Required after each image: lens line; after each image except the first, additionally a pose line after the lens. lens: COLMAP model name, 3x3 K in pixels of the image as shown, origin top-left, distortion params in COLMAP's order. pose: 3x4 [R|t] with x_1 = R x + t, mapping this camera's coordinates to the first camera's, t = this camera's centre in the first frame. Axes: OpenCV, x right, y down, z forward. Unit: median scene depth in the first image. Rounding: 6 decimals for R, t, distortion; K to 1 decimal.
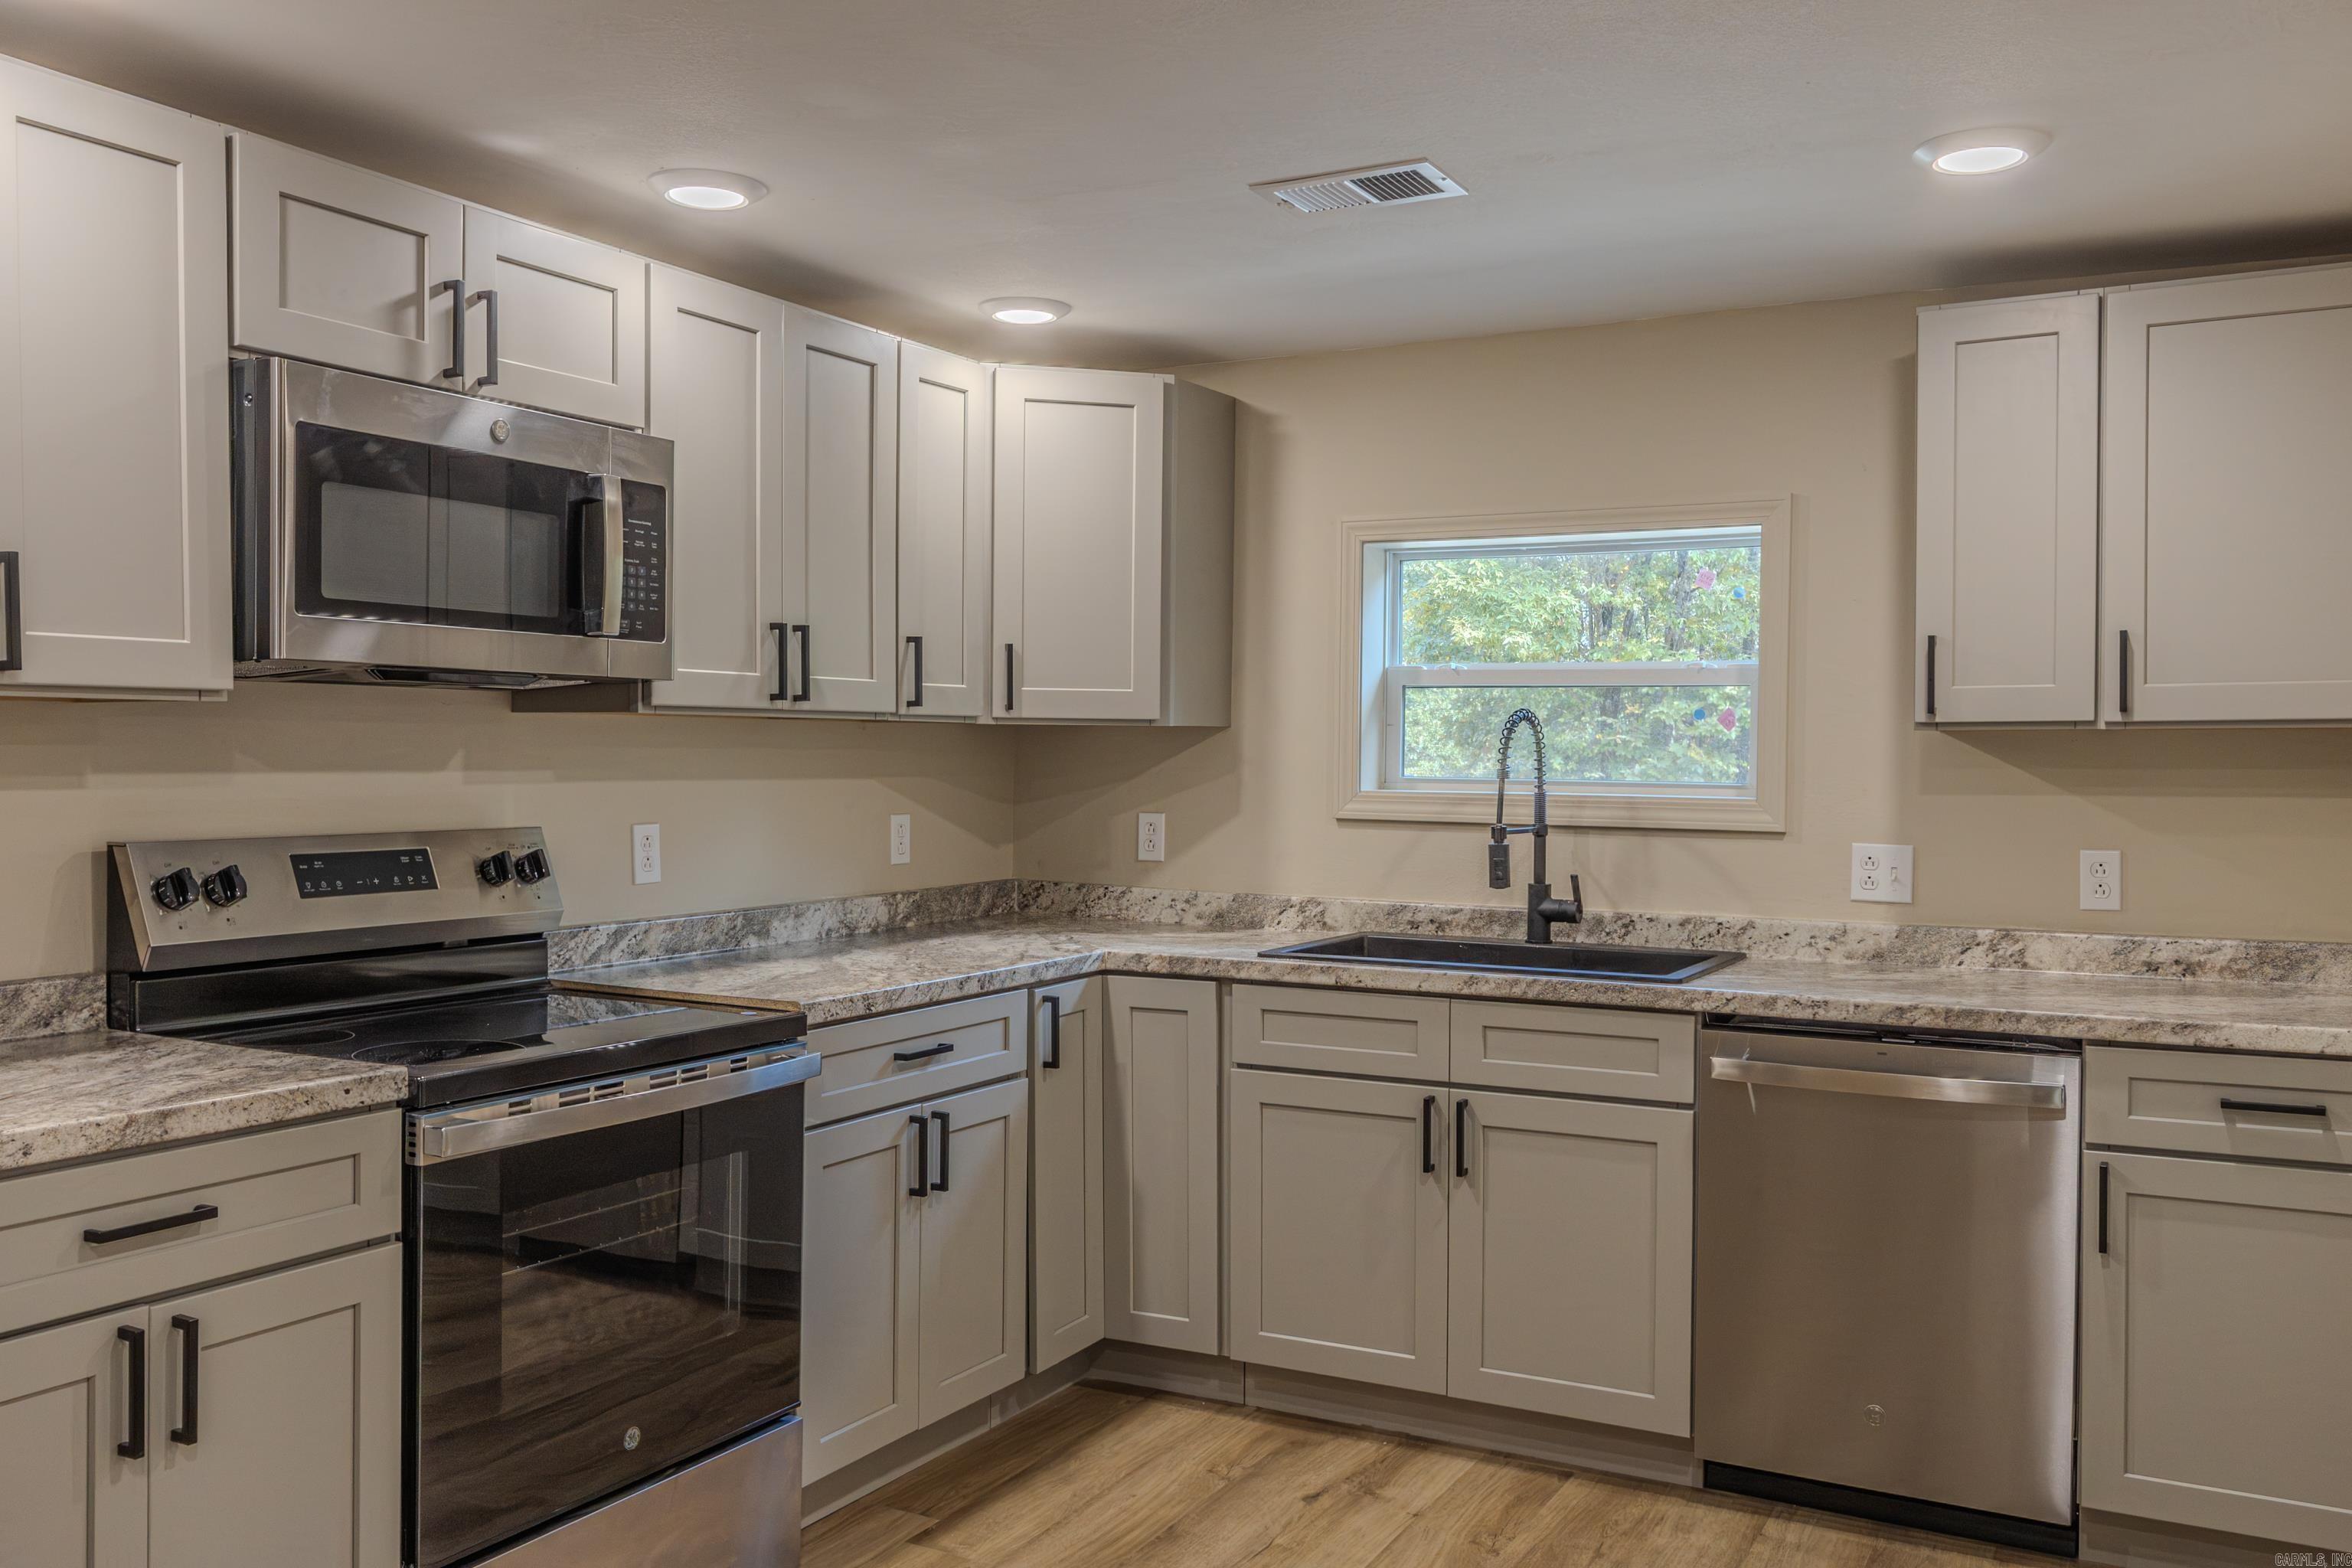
lens RADIAL K [[1937.8, 0, 1131.5], [0, 1937.8, 806.4], [0, 0, 1]] dist [0.004969, 0.000140]
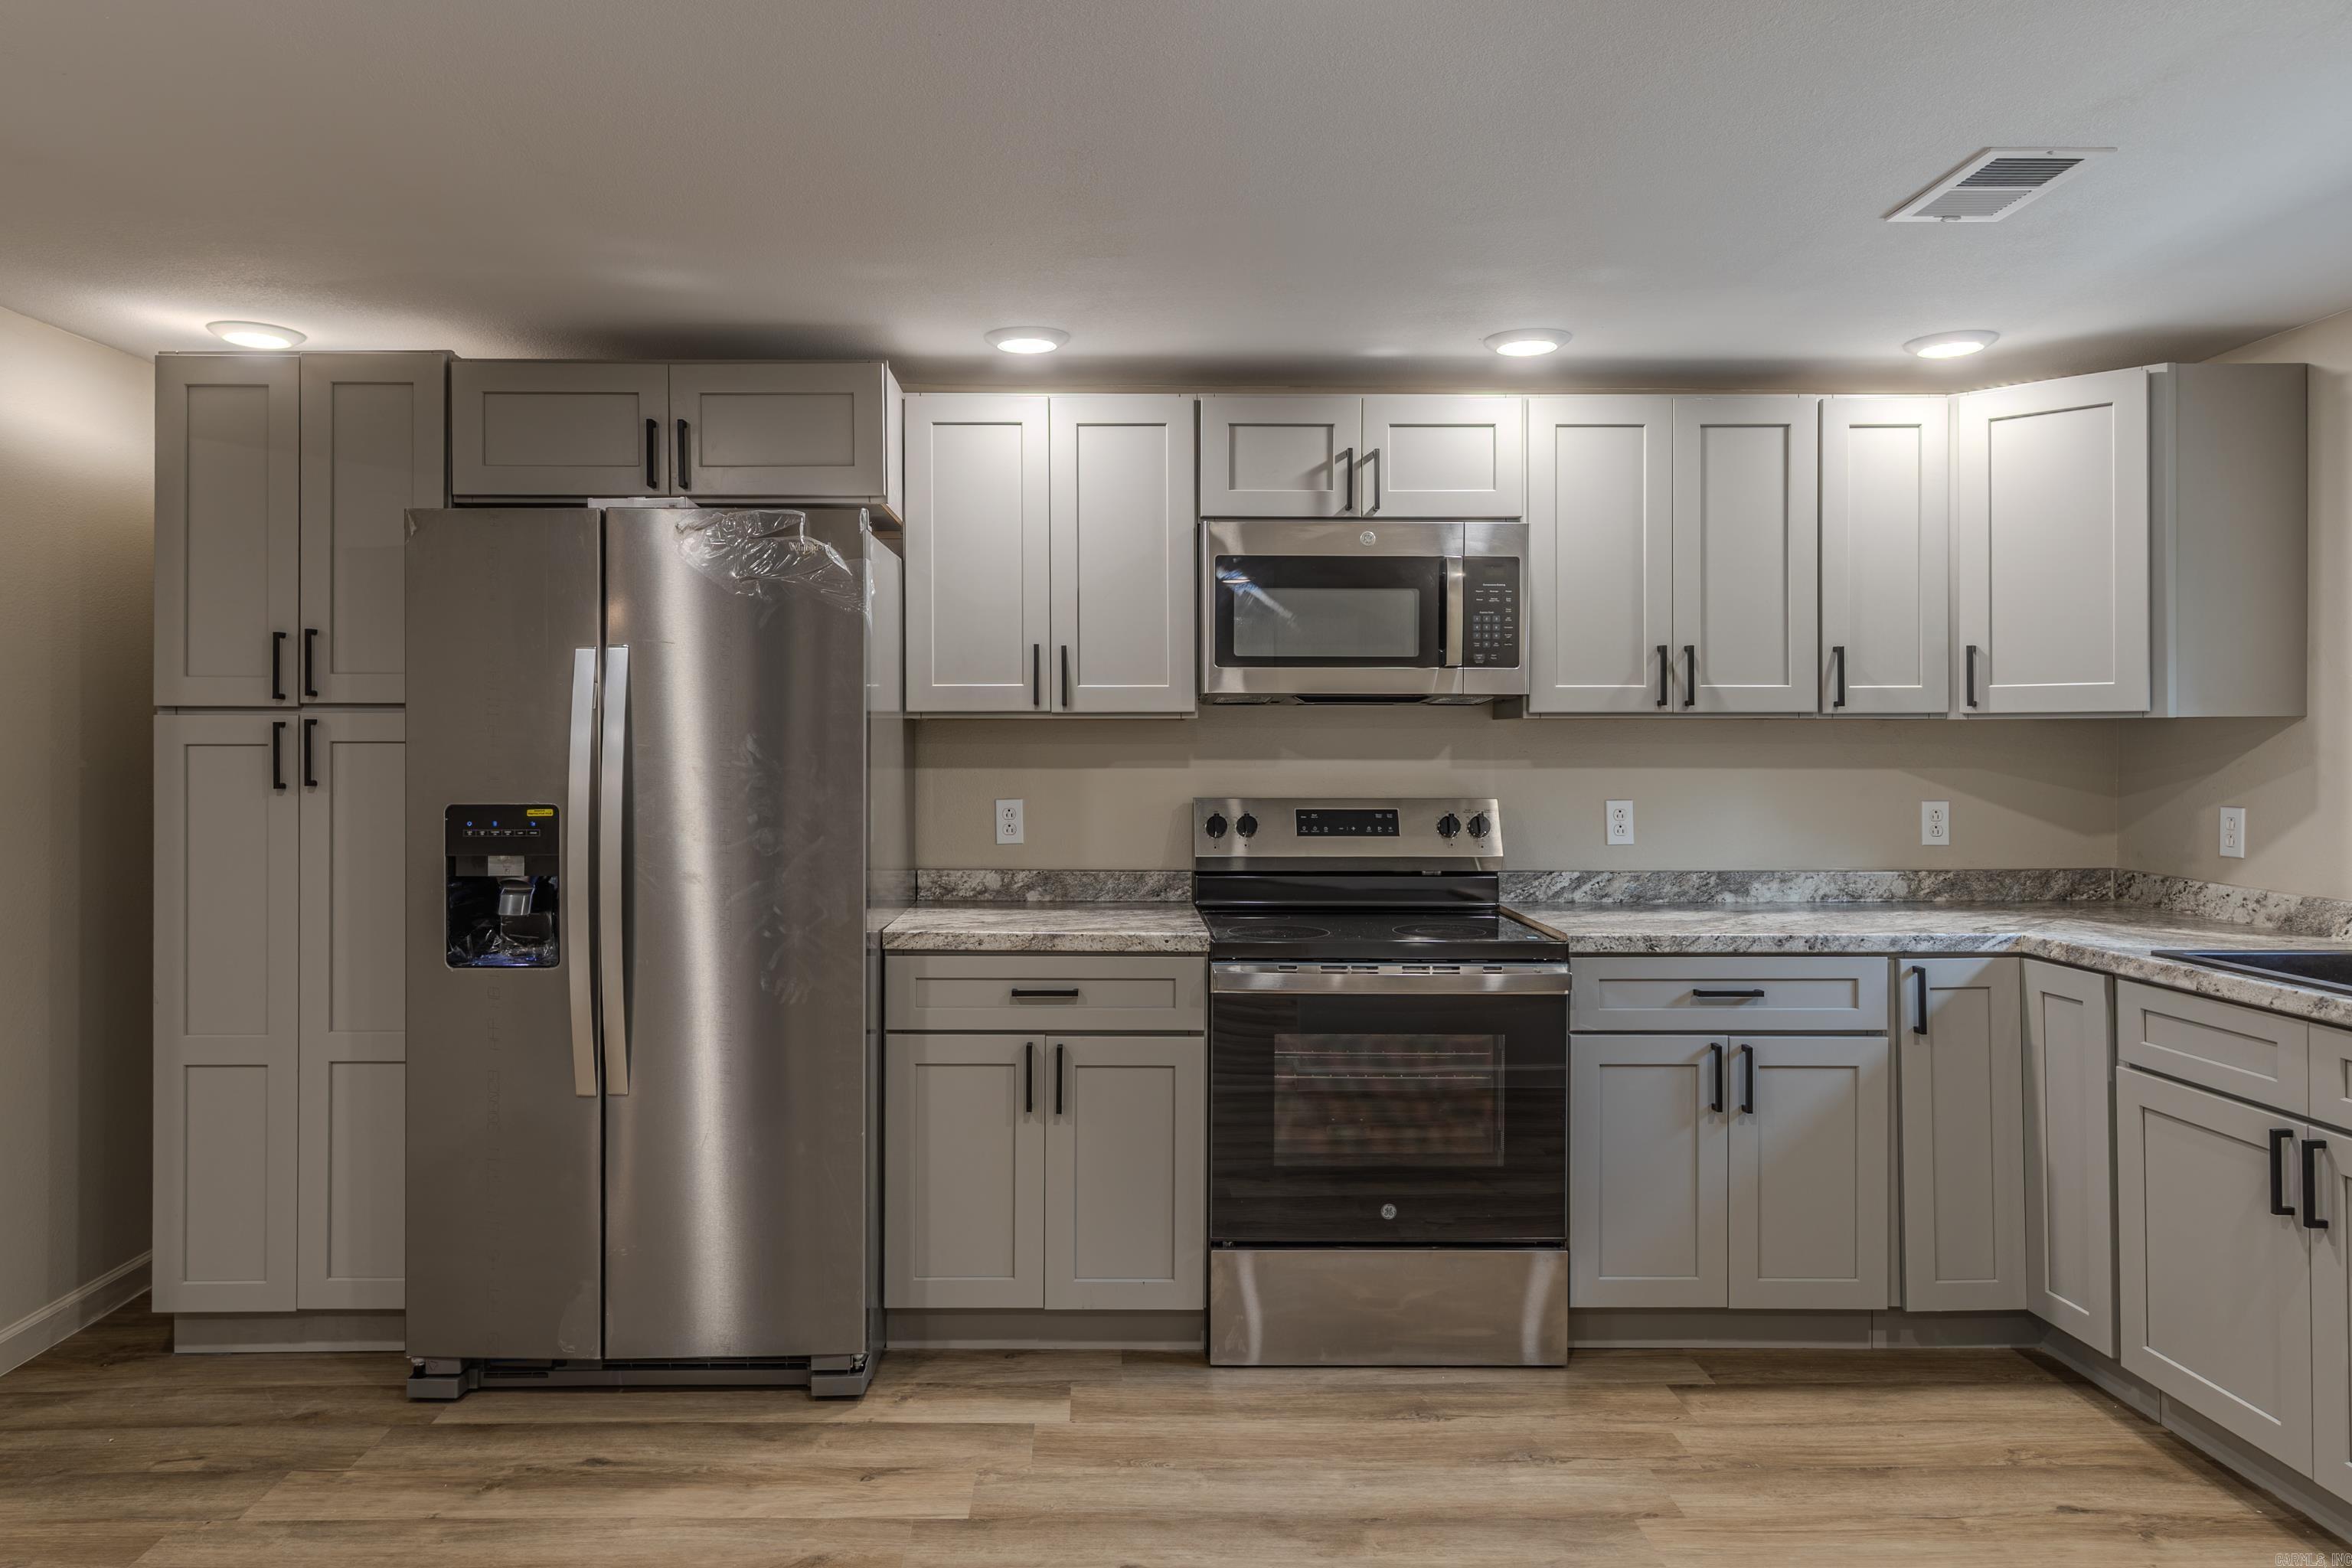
lens RADIAL K [[1480.7, 0, 1135.6], [0, 1480.7, 740.5], [0, 0, 1]] dist [0.011731, -0.004785]
pose [[0.503773, -0.009904, -0.863779, 0.488689], [-0.021723, 0.999473, -0.024129, -0.000317], [0.863563, 0.030919, 0.503293, 0.201380]]
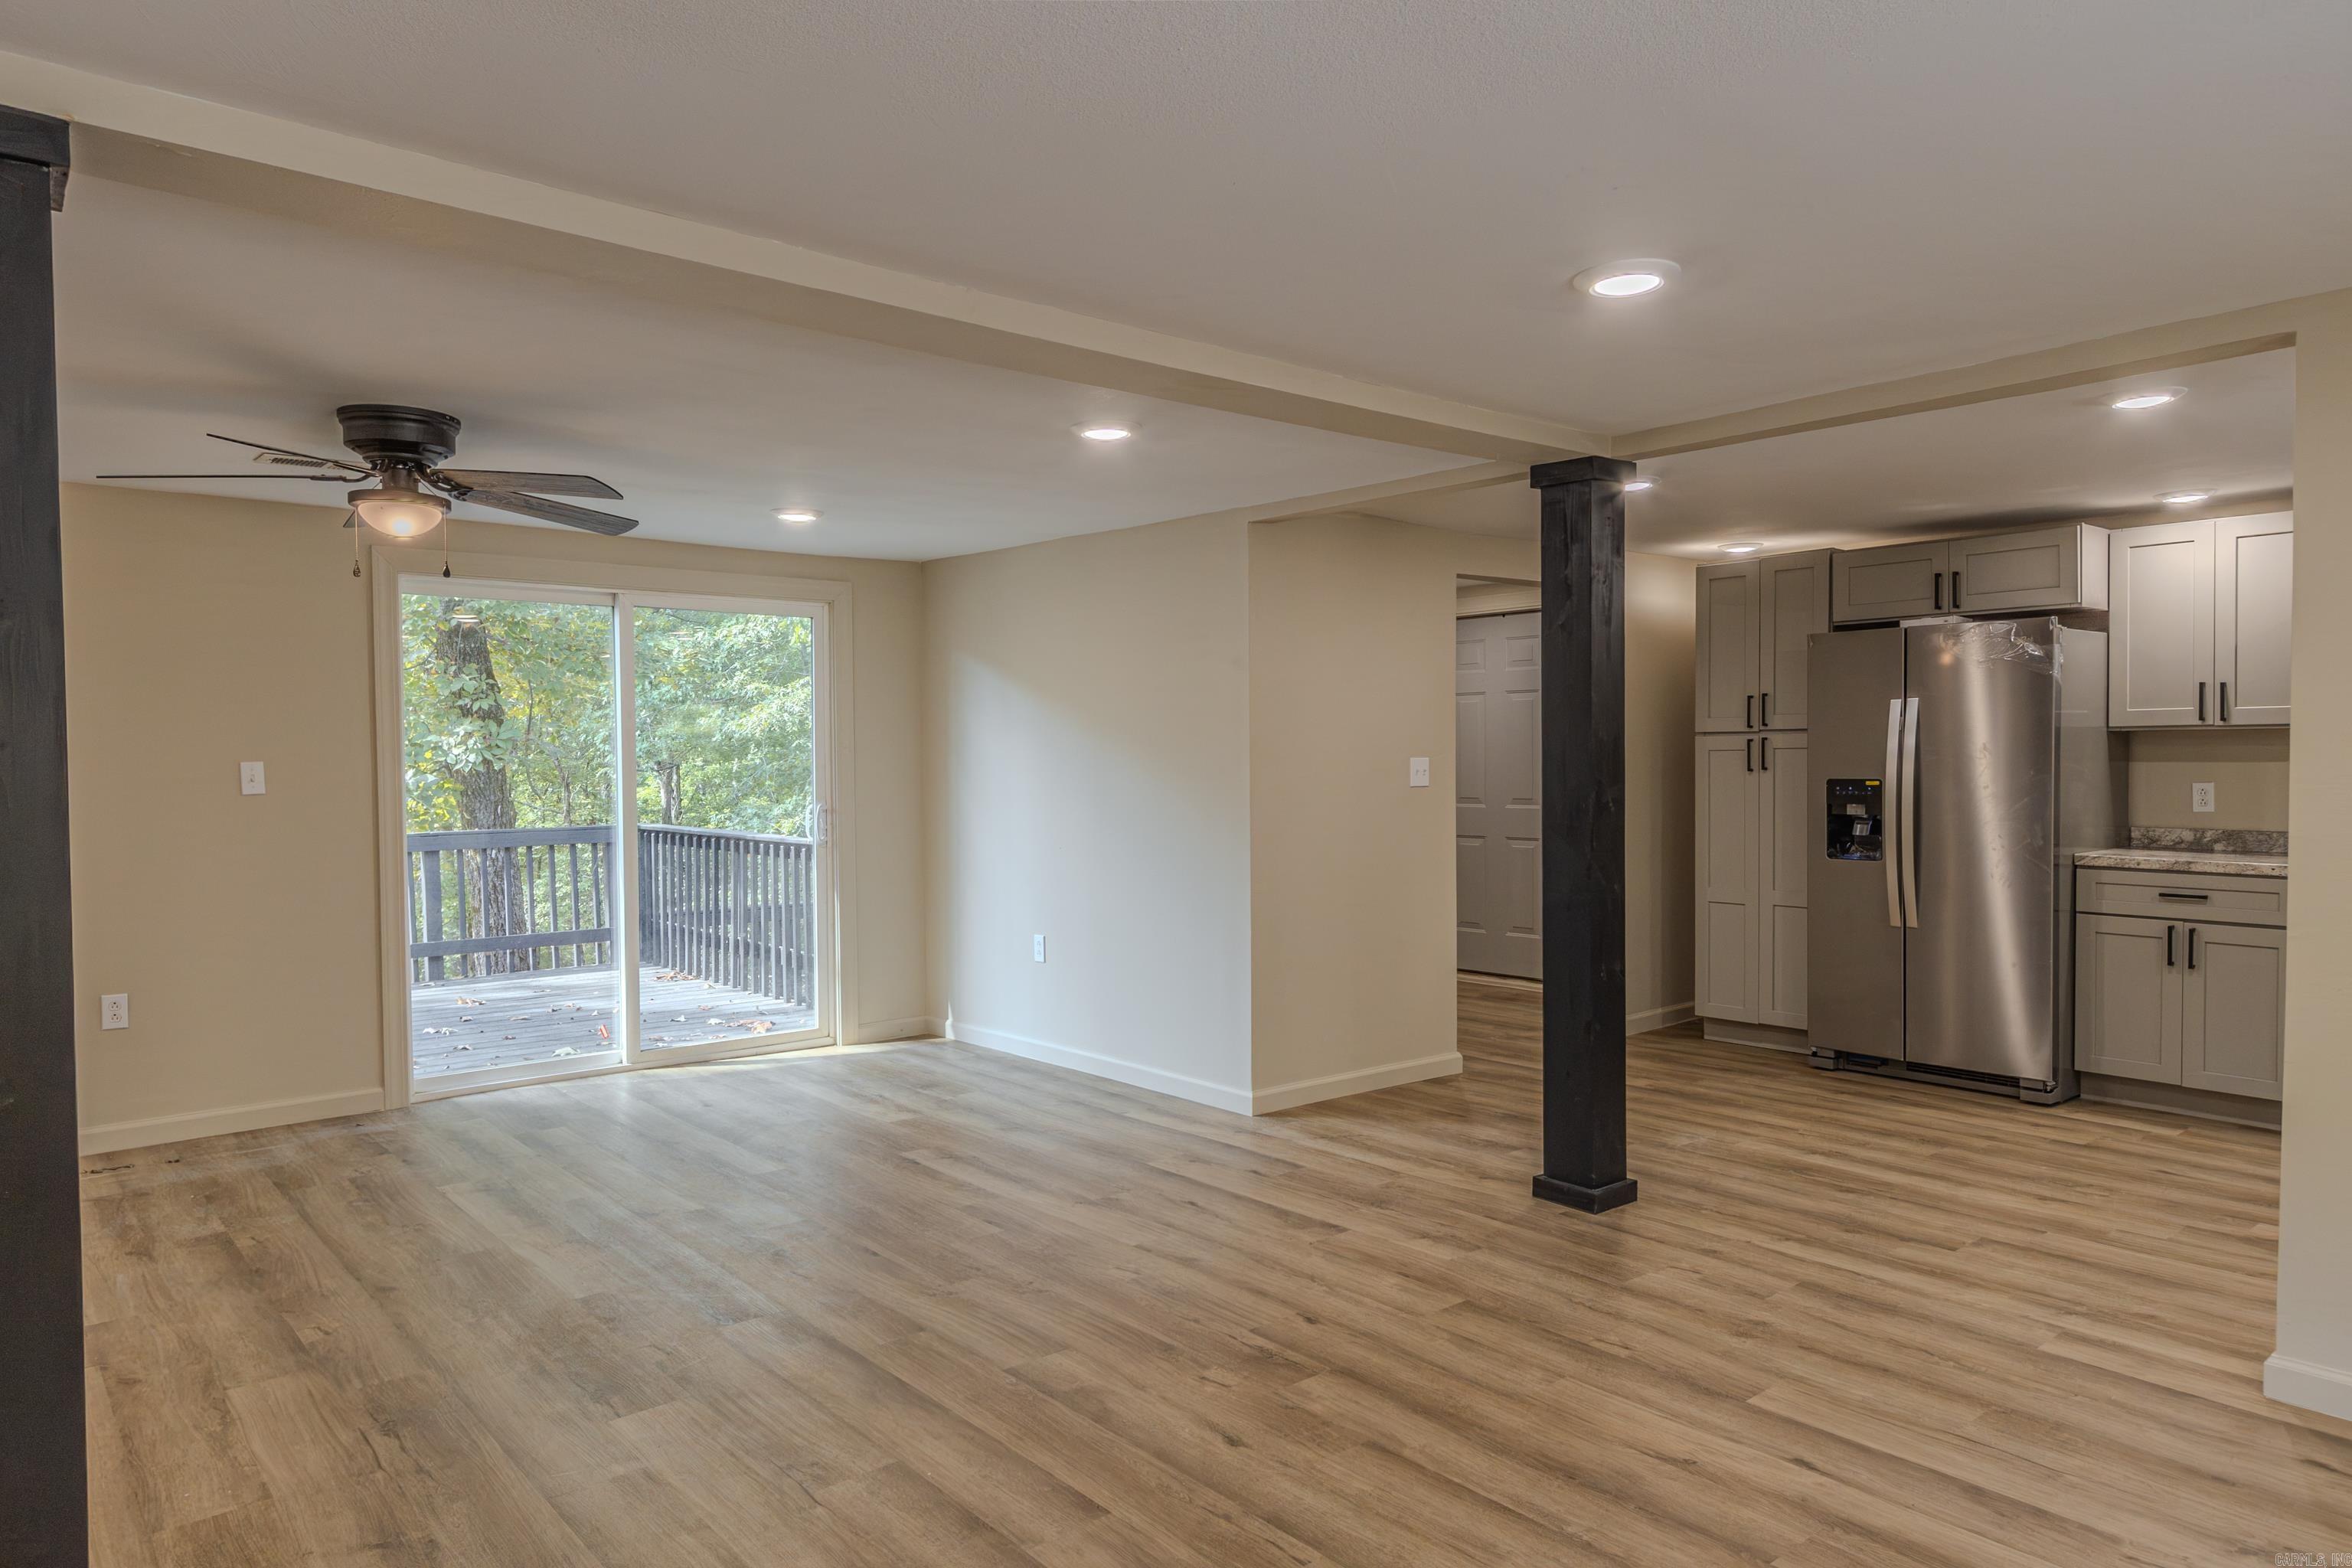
lens RADIAL K [[1479.6, 0, 1144.9], [0, 1479.6, 808.1], [0, 0, 1]] dist [0.010999, -0.004116]
pose [[-0.368261, 0.028716, -0.929279, 1.442862], [-0.022630, 0.998950, 0.039838, 0.007747], [0.929447, 0.035700, -0.367224, 0.186387]]
